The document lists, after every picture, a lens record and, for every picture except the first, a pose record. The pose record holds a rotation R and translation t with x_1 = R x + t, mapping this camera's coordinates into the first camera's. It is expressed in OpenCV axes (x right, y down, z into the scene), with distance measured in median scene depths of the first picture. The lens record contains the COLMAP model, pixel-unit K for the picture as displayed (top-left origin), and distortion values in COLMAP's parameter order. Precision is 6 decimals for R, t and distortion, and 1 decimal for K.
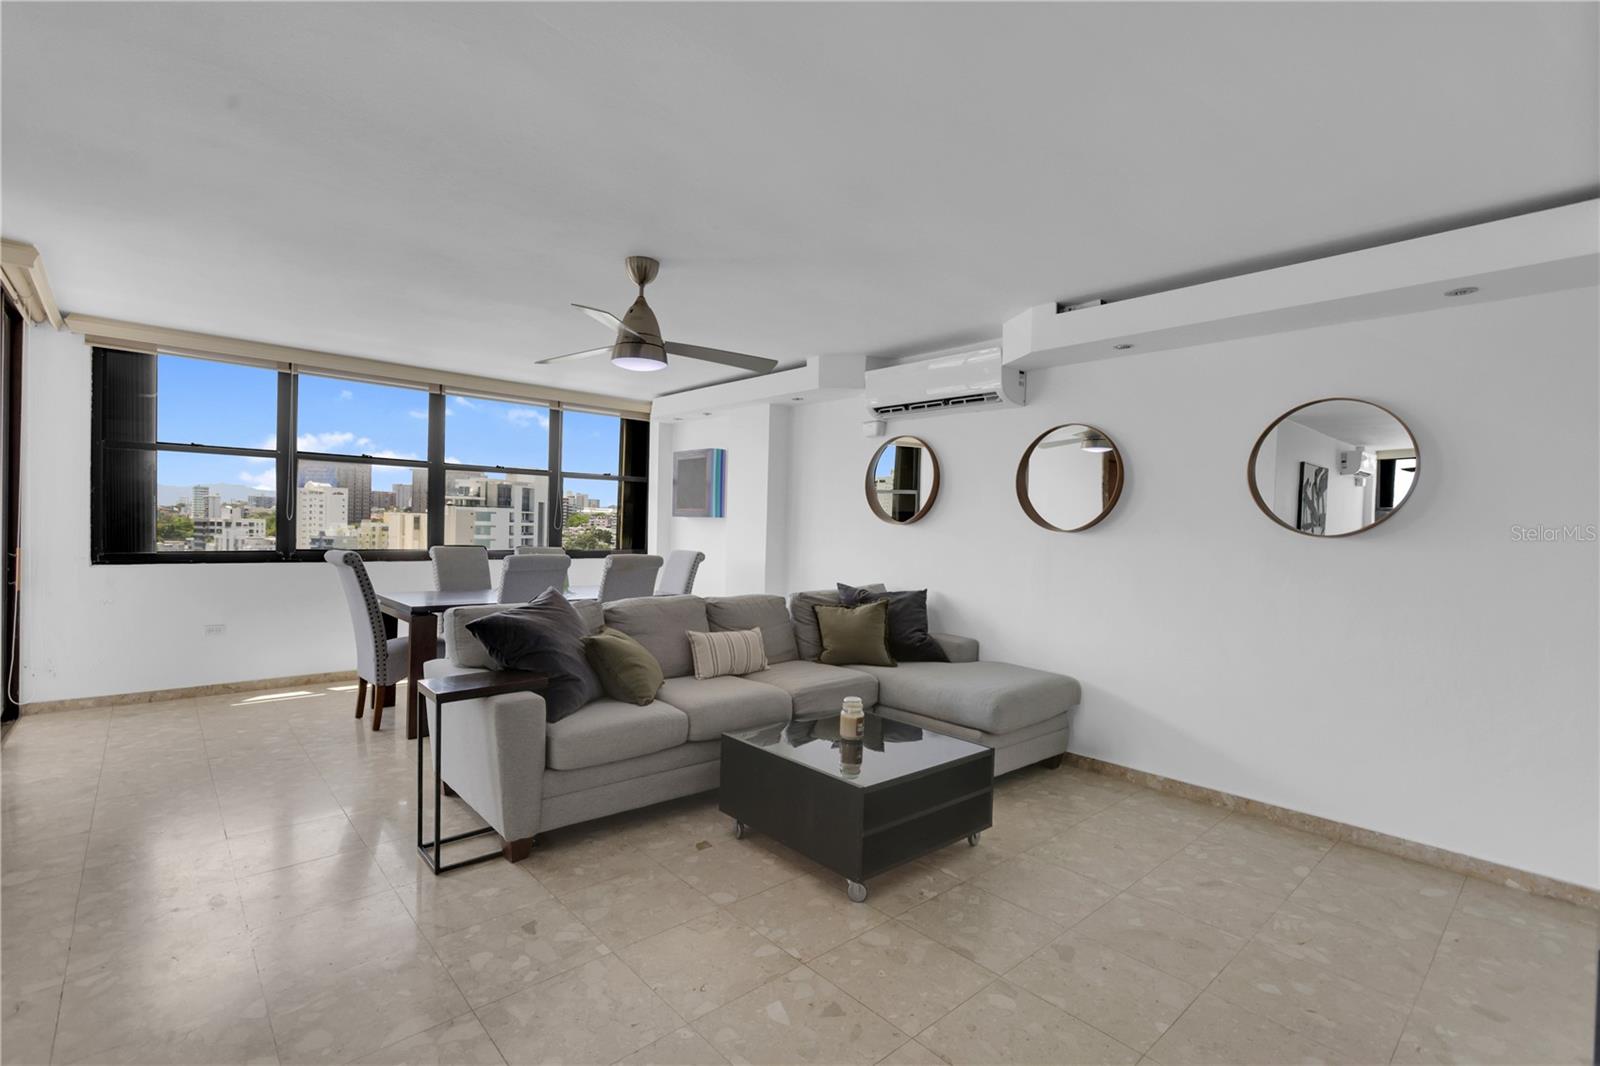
lens RADIAL K [[719.7, 0, 784.1], [0, 719.7, 534.2], [0, 0, 1]] dist [-0.001889, 0.000182]
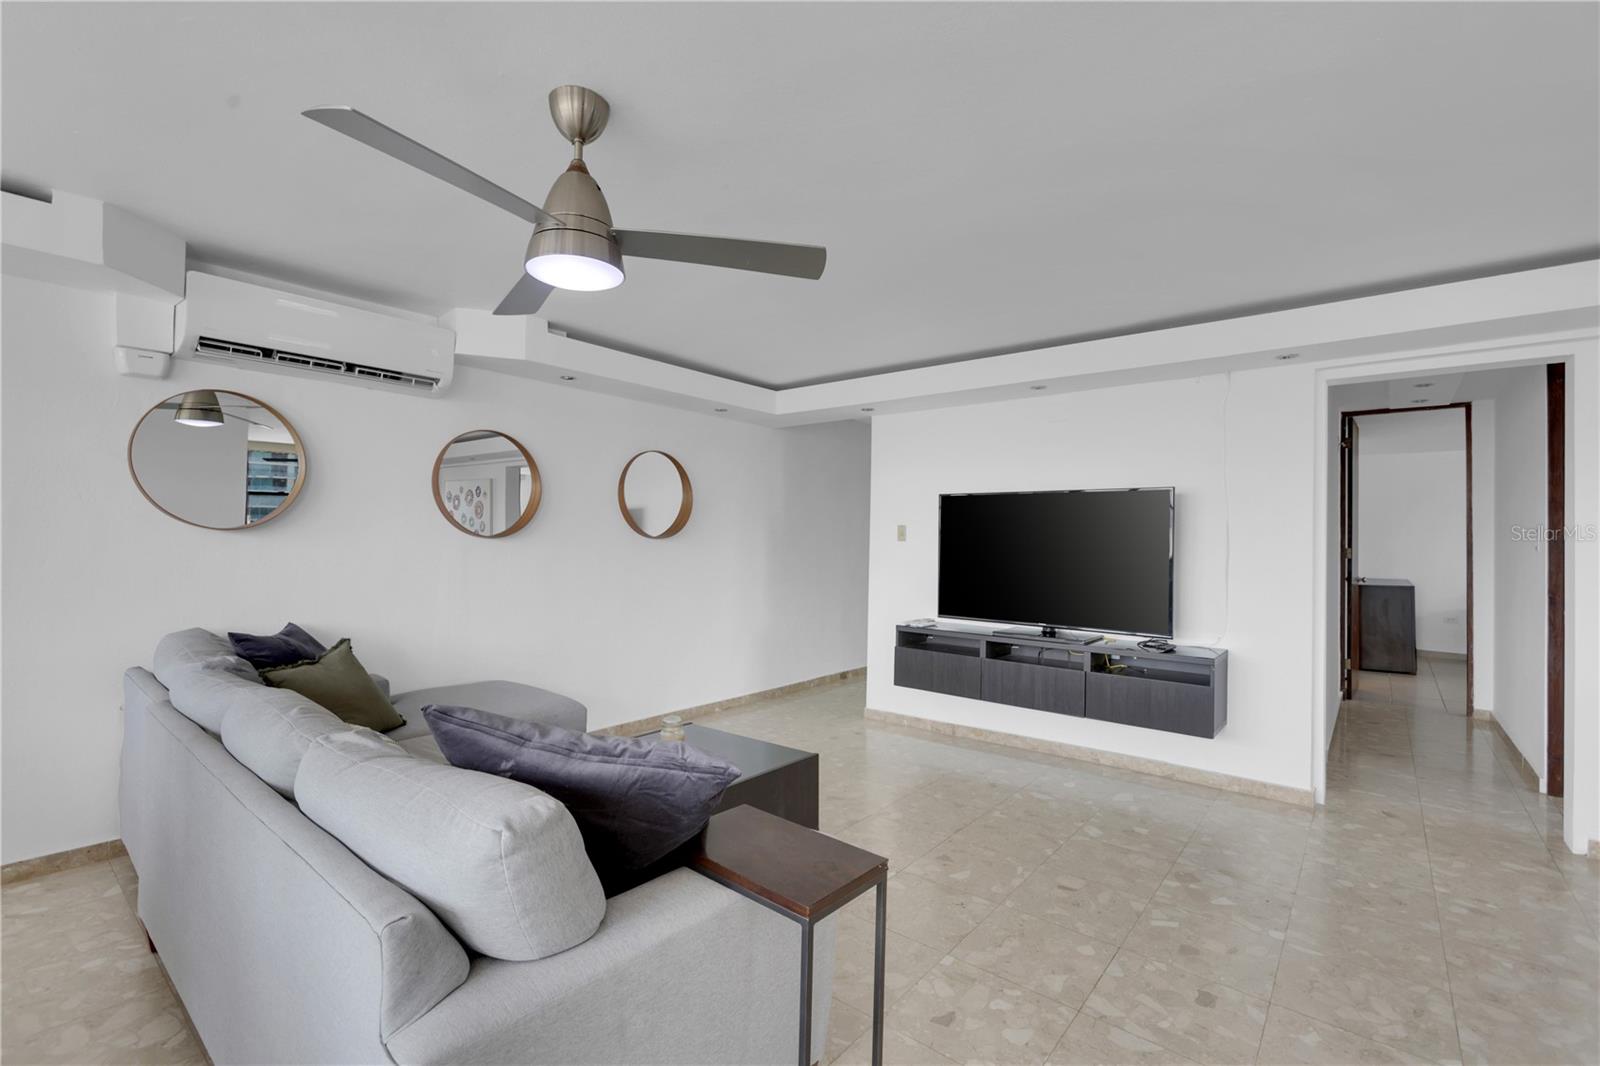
lens RADIAL K [[719.7, 0, 784.1], [0, 719.7, 534.2], [0, 0, 1]] dist [-0.001889, 0.000182]
pose [[-0.152172, -0.019276, 0.988166, -0.569473], [0.000170, 0.999809, 0.019530, -0.024090], [-0.988354, 0.003140, -0.152140, 0.646479]]
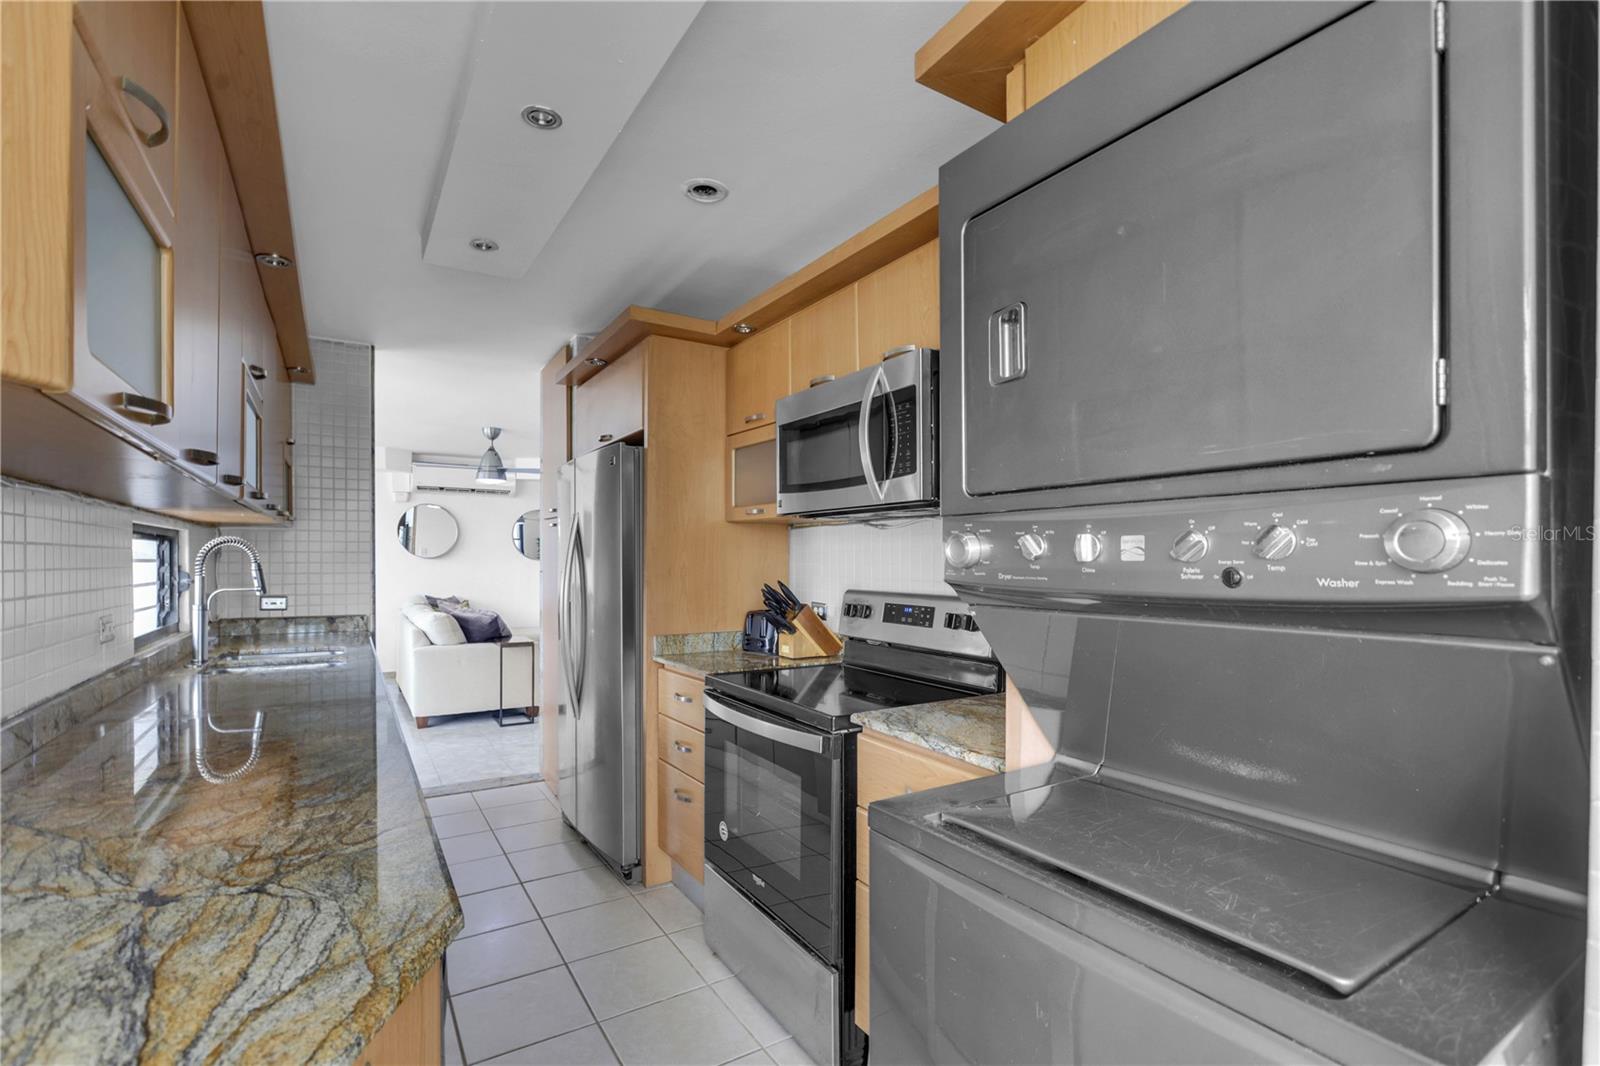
lens RADIAL K [[736.1, 0, 797.0], [0, 736.1, 559.5], [0, 0, 1]] dist [-0.000477, 0.000042]
pose [[0.150732, -0.025543, 0.988245, -1.435554], [0.022875, 0.999489, 0.022345, -0.031632], [-0.988310, 0.019238, 0.151239, -0.076412]]
